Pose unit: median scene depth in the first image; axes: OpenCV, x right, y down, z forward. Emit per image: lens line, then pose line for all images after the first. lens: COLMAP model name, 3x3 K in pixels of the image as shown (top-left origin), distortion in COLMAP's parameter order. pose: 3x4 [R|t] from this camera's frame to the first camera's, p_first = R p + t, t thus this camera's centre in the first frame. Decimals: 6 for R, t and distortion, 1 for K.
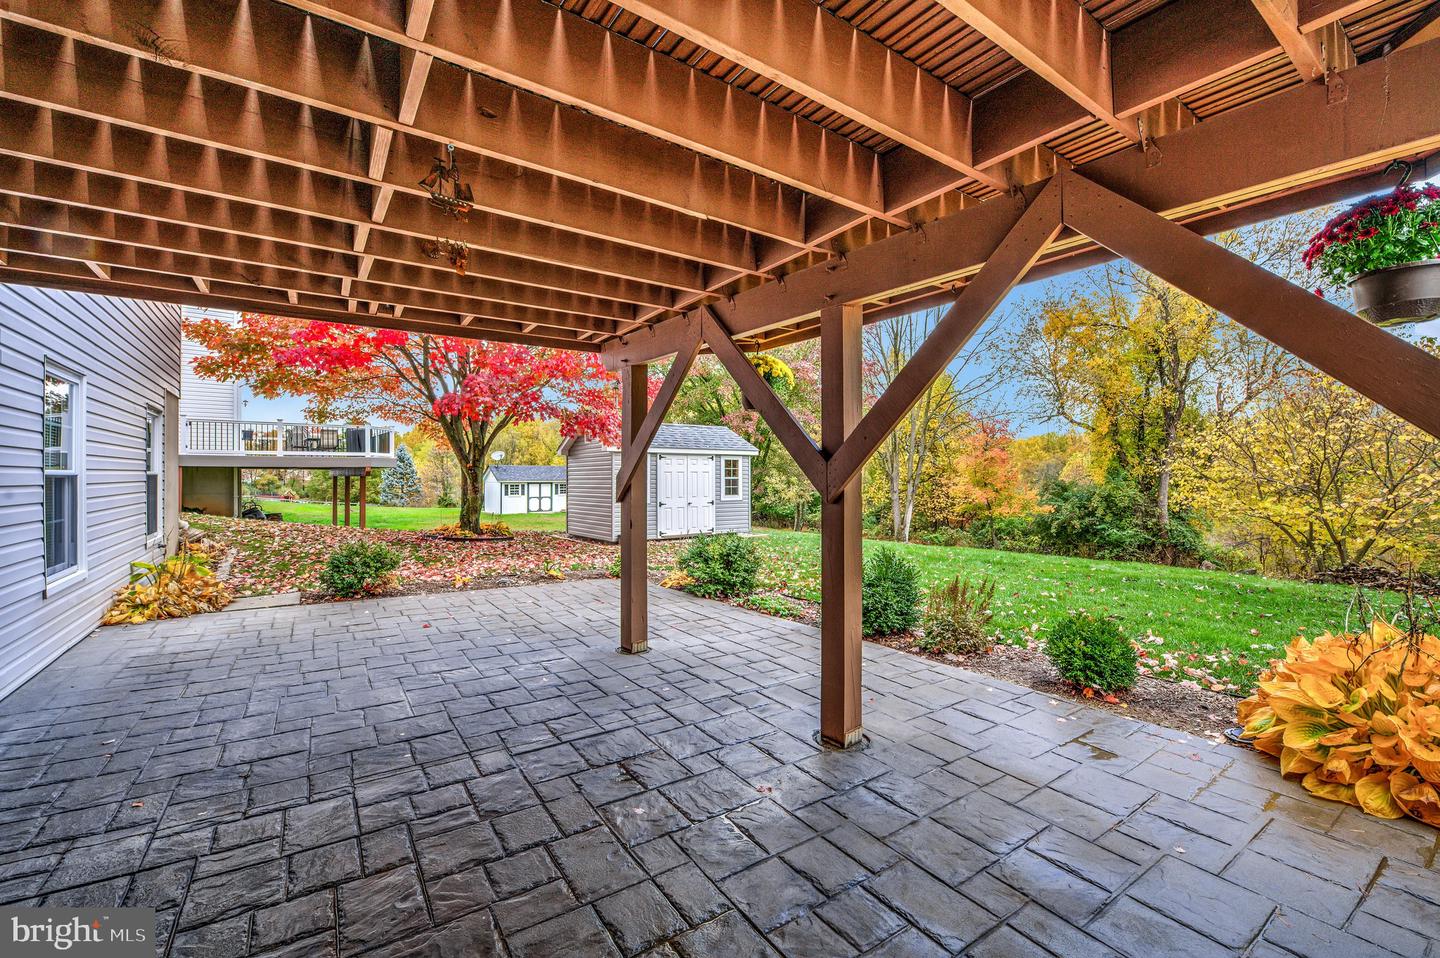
lens RADIAL K [[592.8, 0, 715.9], [0, 592.8, 479.3], [0, 0, 1]] dist [-0.016623, -0.000571]
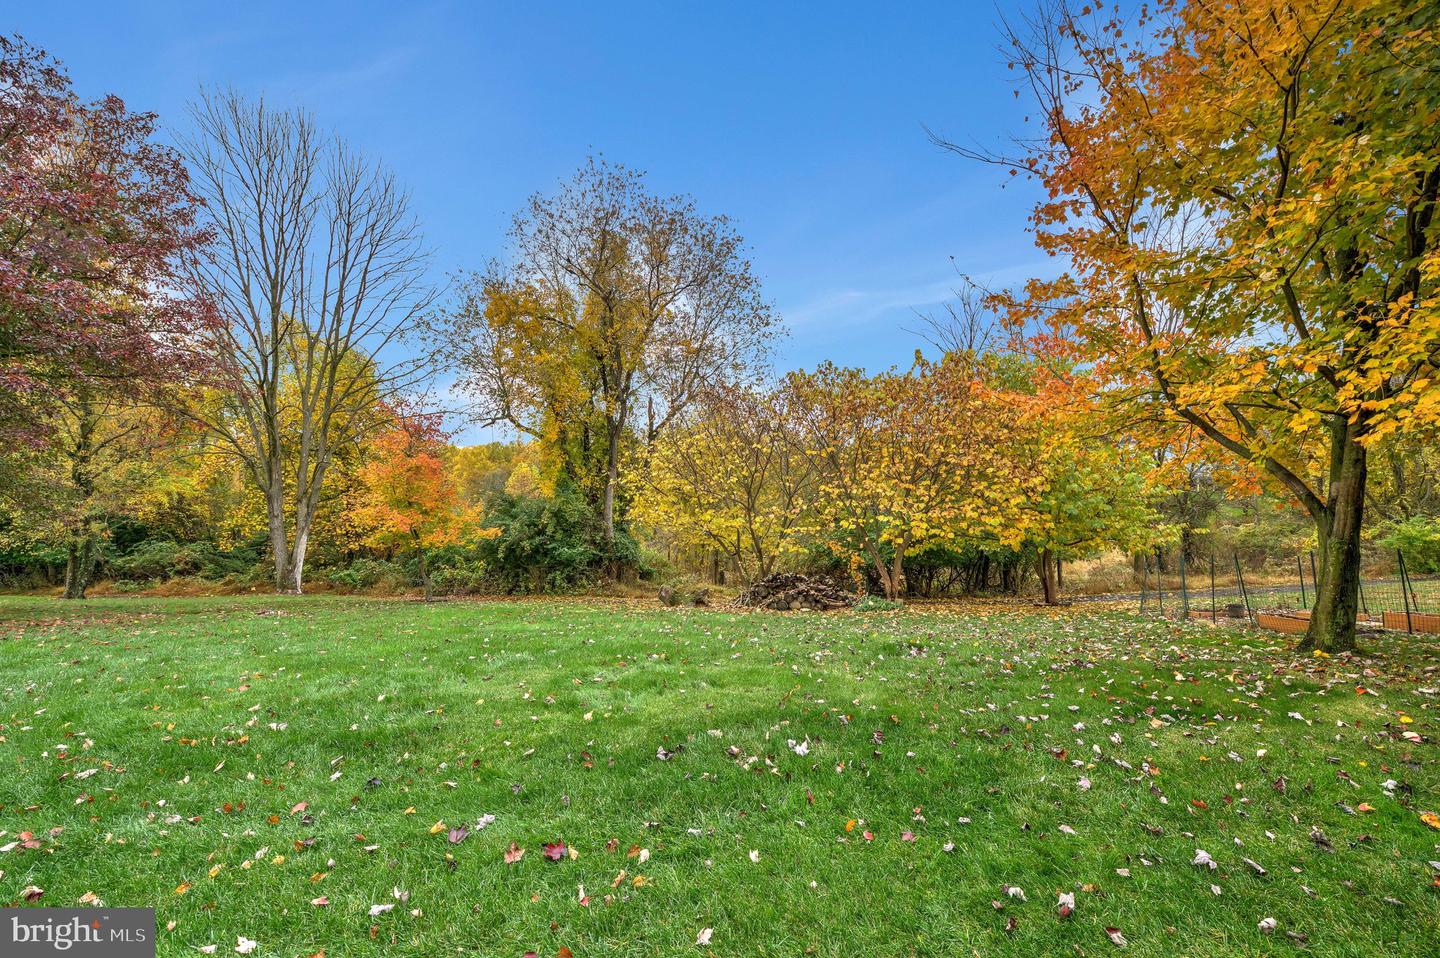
lens RADIAL K [[592.8, 0, 763.7], [0, 592.8, 481.9], [0, 0, 1]] dist [-0.016623, -0.000571]
pose [[0.588590, -0.010425, 0.808364, 0.123374], [0.019399, 0.999811, -0.001231, -0.008712], [-0.808199, 0.016406, 0.588681, 0.216029]]
